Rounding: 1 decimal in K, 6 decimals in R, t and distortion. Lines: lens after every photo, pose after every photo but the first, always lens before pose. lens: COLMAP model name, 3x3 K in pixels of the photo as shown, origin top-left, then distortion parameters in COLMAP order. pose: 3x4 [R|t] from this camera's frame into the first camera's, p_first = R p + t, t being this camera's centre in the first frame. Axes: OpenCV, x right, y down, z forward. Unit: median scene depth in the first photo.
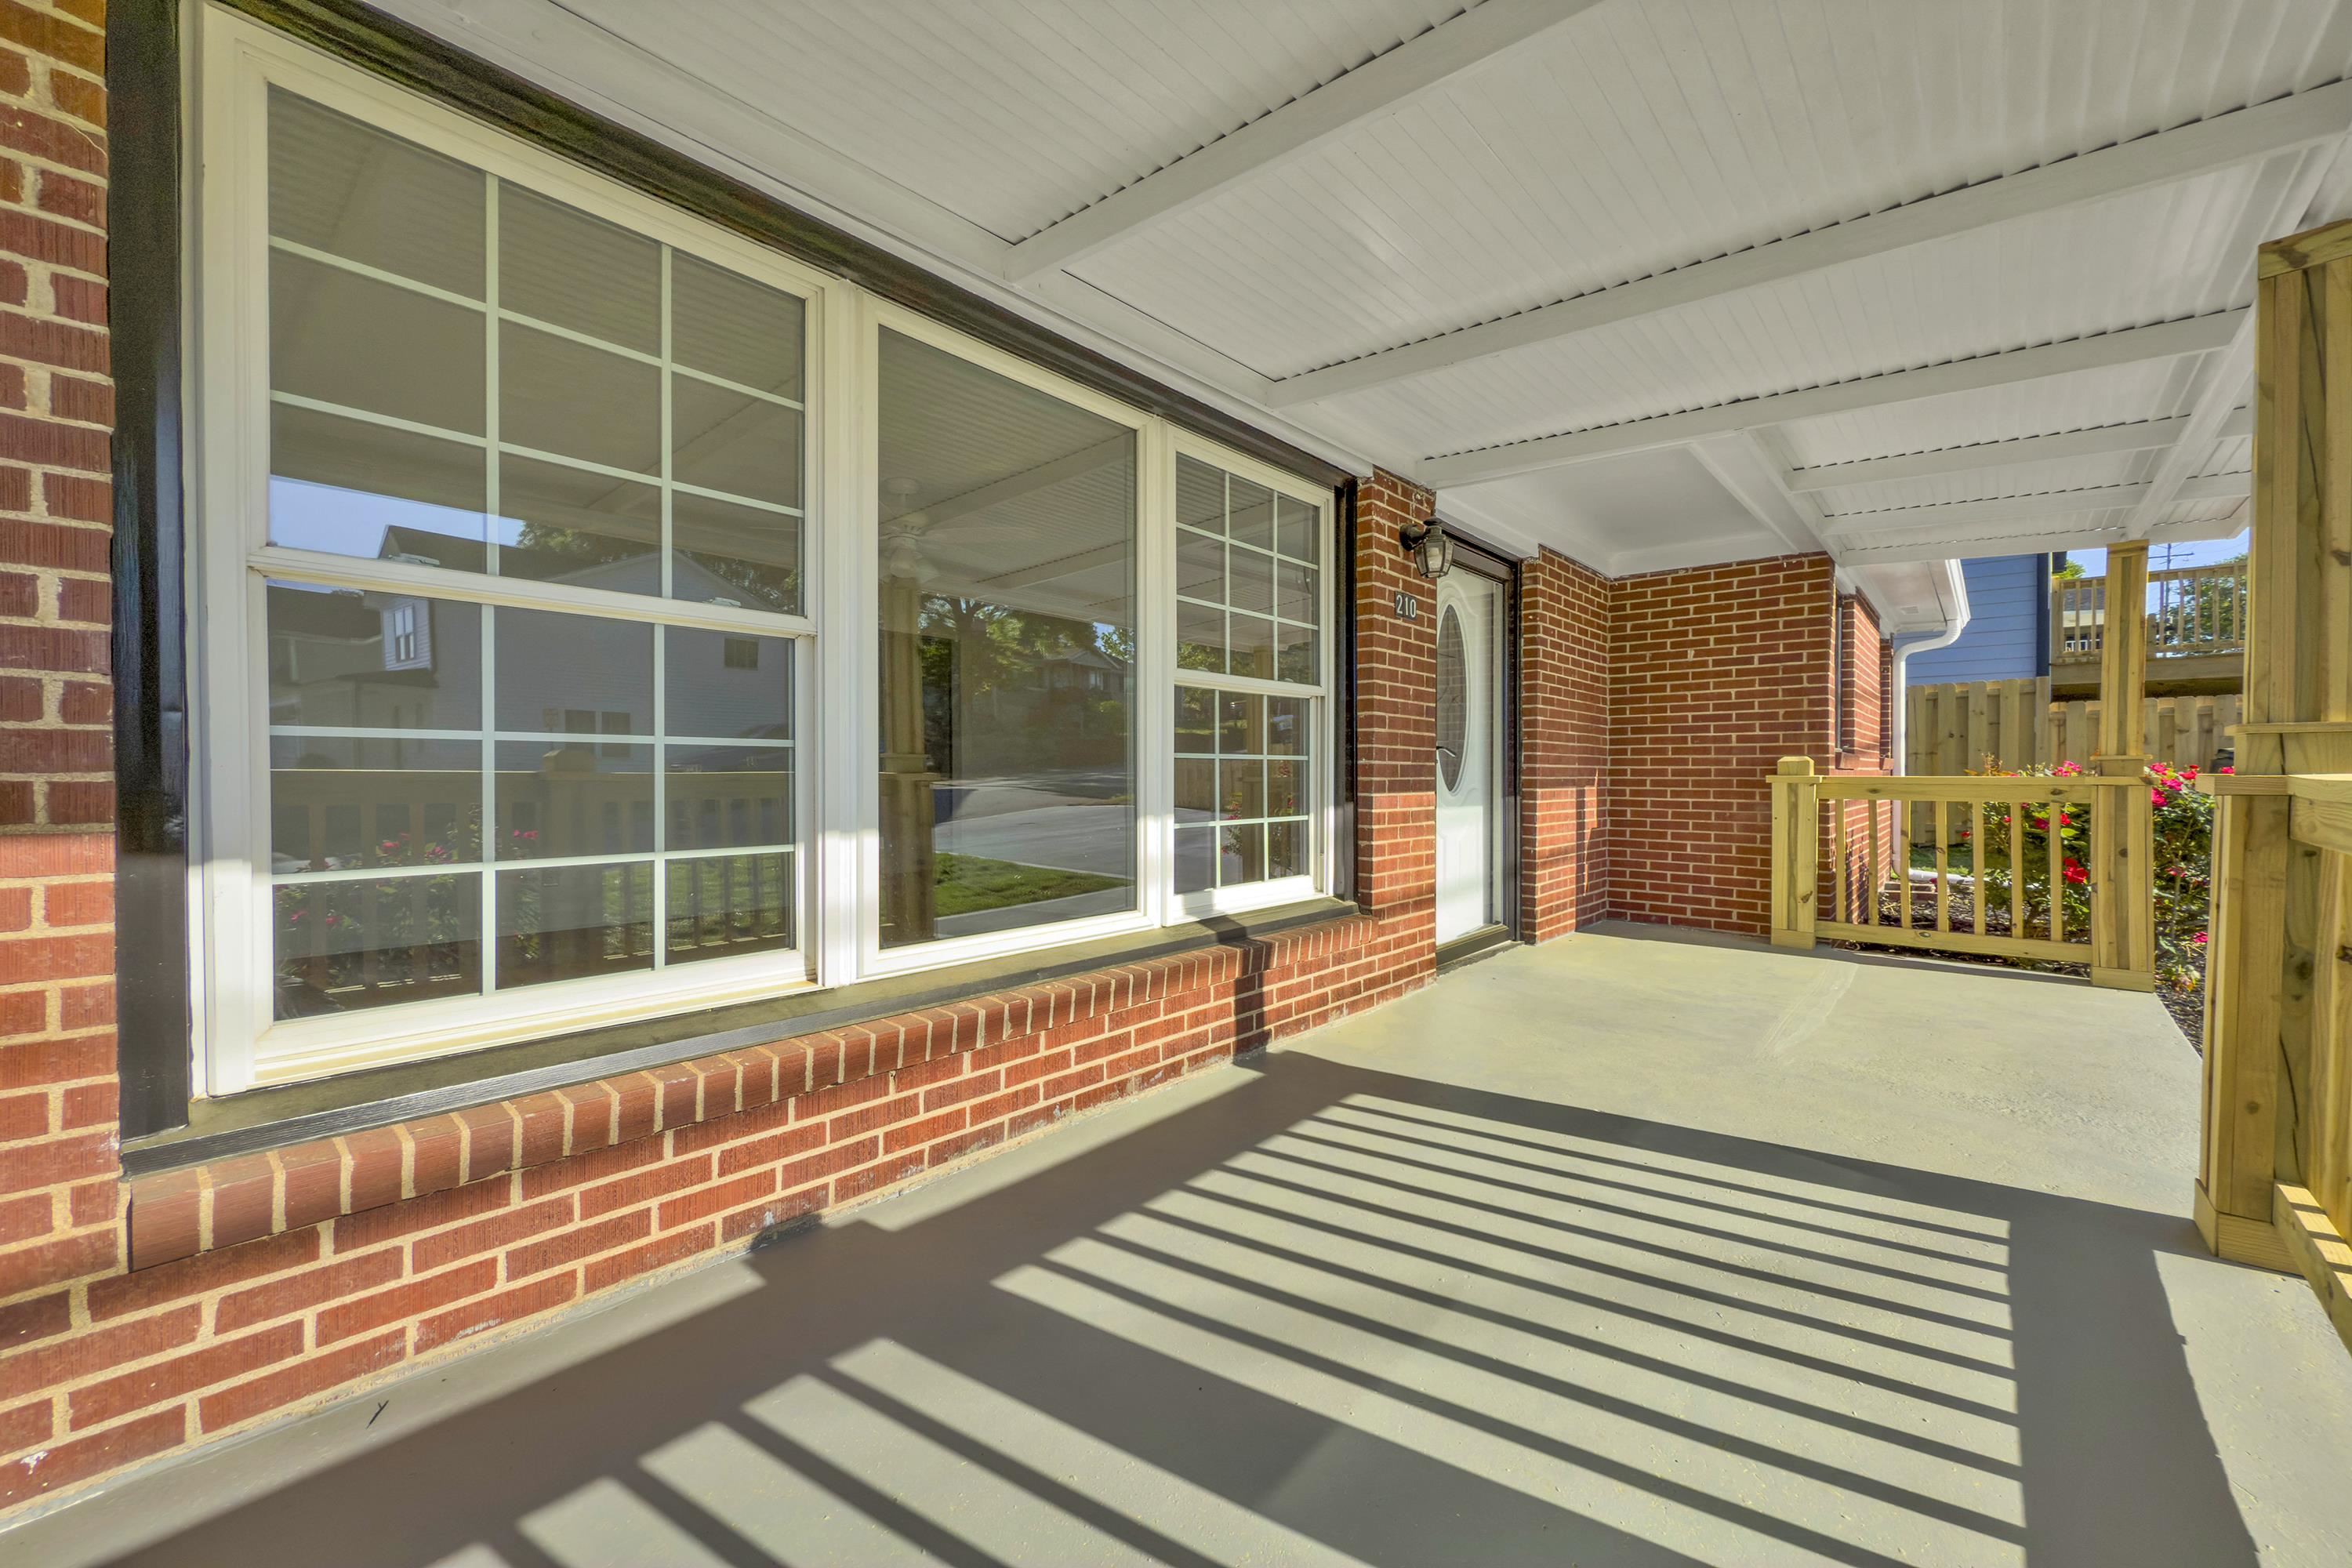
lens RADIAL K [[939.5, 0, 1167.0], [0, 939.5, 783.7], [0, 0, 1]] dist [-0.001496, 0.001760]
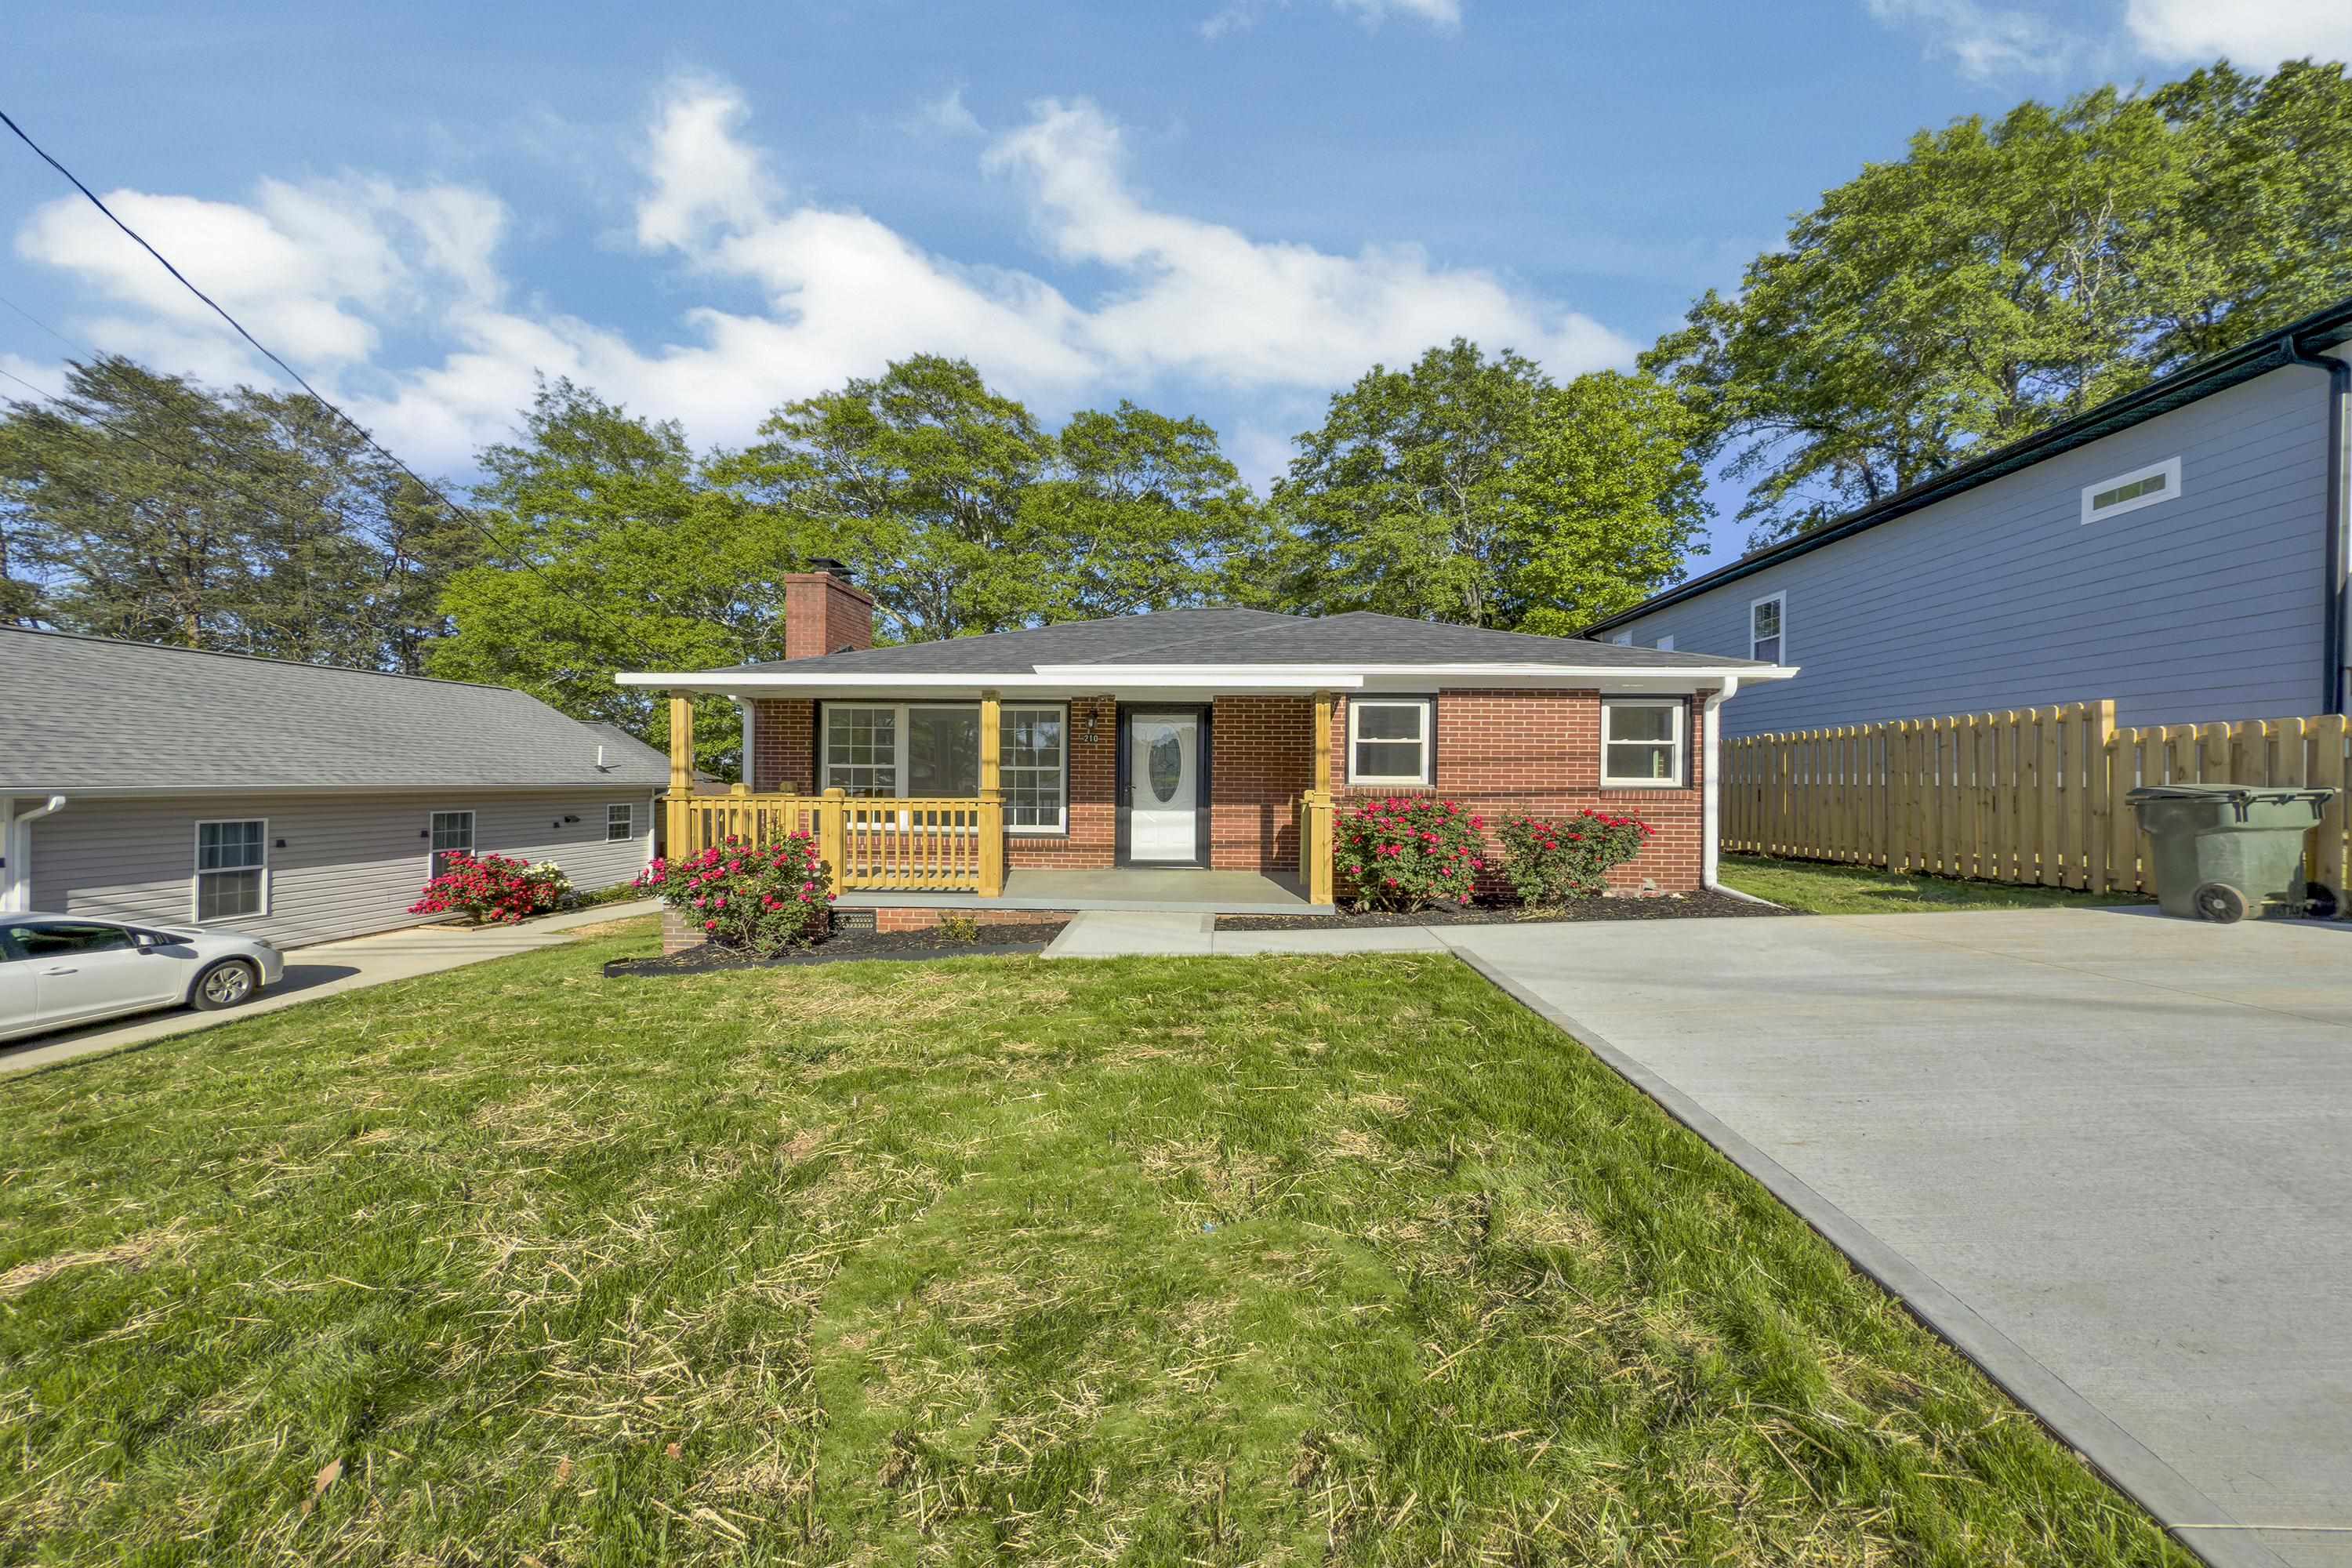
lens RADIAL K [[939.5, 0, 1184.1], [0, 939.5, 773.2], [0, 0, 1]] dist [-0.001496, 0.001760]
pose [[0.630703, -0.000261, -0.776024, 3.489644], [-0.019734, 0.999671, -0.016375, -0.044689], [0.775773, 0.025642, 0.630491, -0.837191]]
